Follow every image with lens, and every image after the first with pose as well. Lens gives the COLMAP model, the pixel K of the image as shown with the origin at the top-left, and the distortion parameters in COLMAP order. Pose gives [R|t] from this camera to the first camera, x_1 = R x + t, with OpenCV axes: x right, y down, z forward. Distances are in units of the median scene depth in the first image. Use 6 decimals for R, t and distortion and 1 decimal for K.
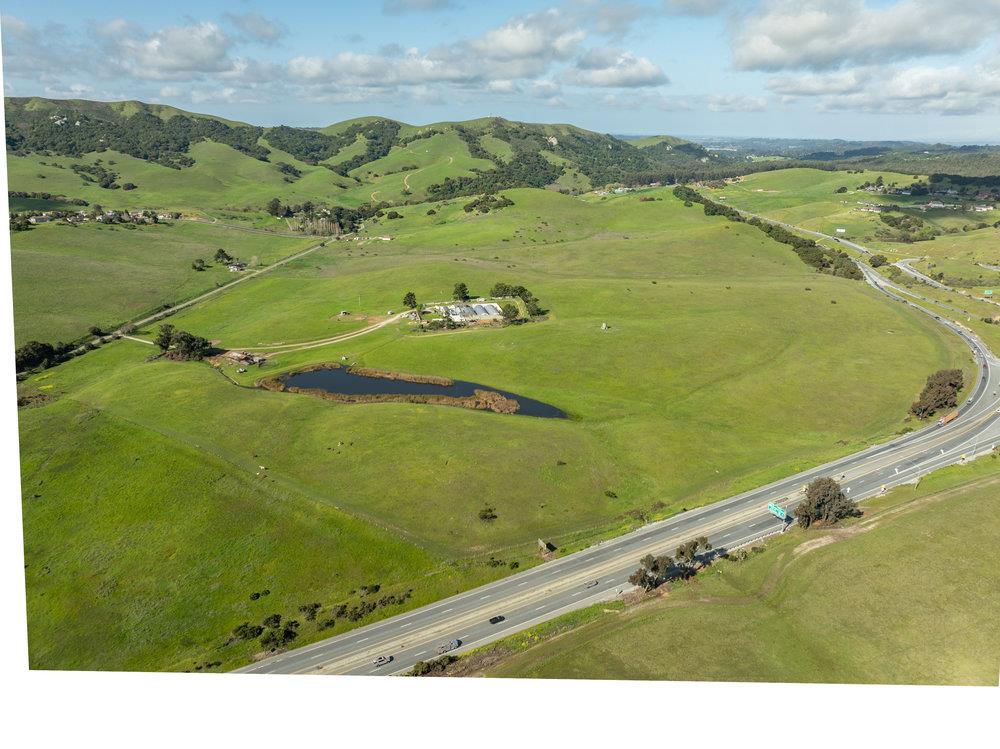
lens RADIAL K [[714.1, 0, 500.0], [0, 714.1, 374.5], [0, 0, 1]] dist [-0.027417, 0.003761]
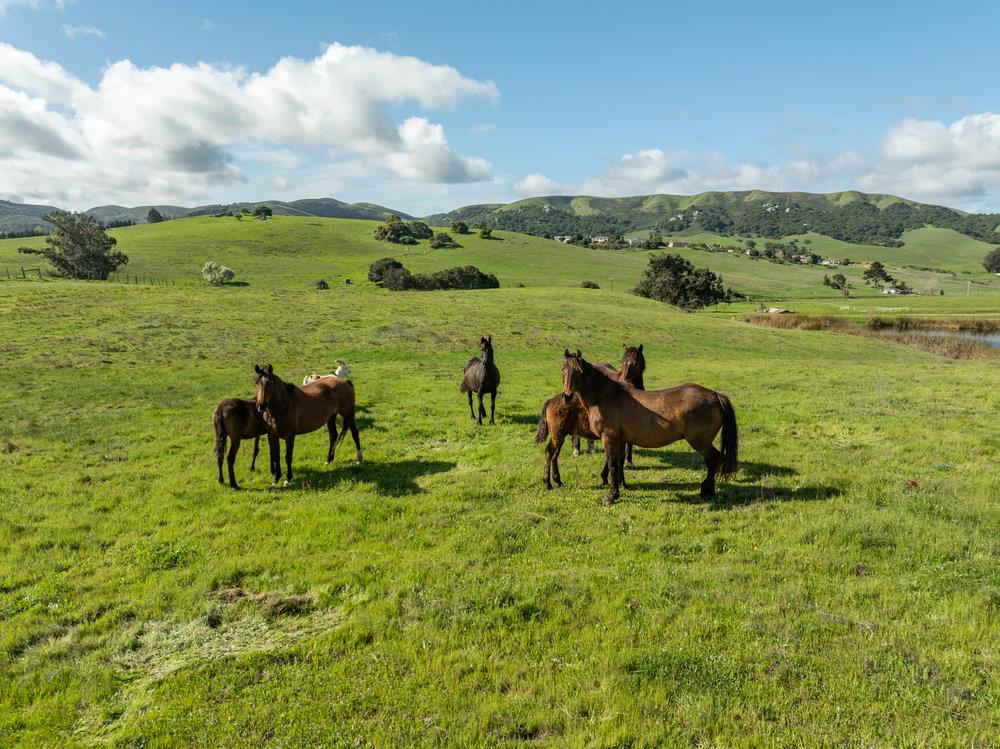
lens RADIAL K [[705.7, 0, 504.4], [0, 705.7, 370.4], [0, 0, 1]] dist [-0.040613, 0.006273]
pose [[0.594347, 0.112893, -0.796246, -0.036336], [-0.264894, 0.962328, -0.061286, 0.017359], [0.759331, 0.247346, 0.601861, 0.168928]]
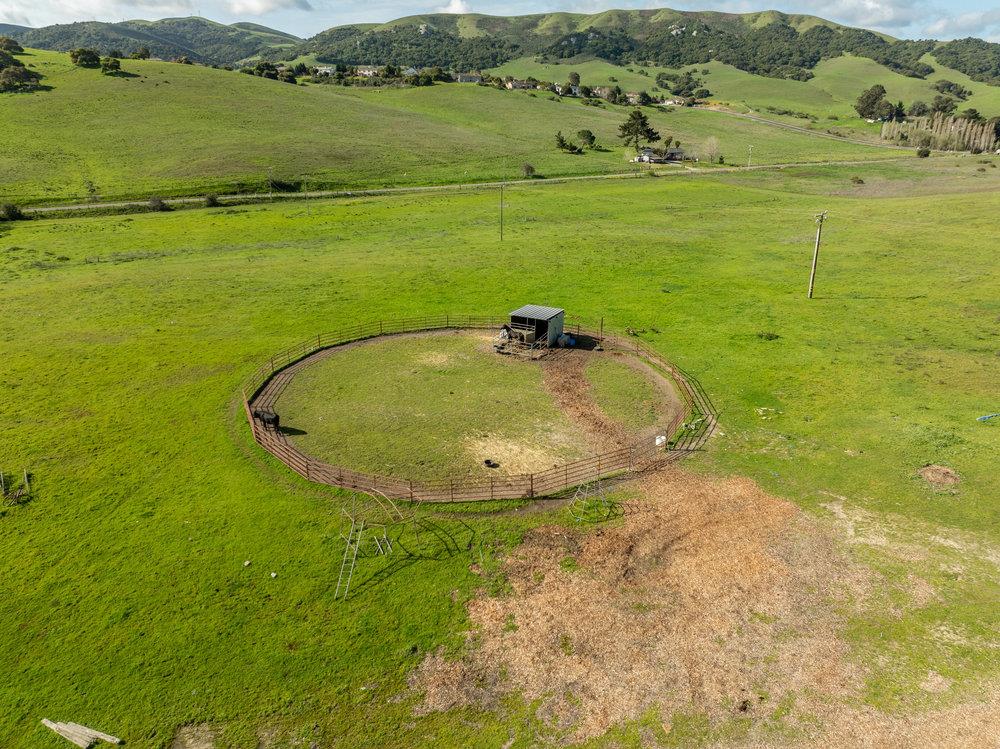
lens RADIAL K [[704.9, 0, 505.2], [0, 704.9, 370.7], [0, 0, 1]] dist [-0.077365, 0.059163]
pose [[0.649793, 0.276712, -0.707955, -0.045412], [-0.252294, 0.957097, 0.142526, -0.028846], [0.717020, 0.086000, 0.691727, 0.282734]]
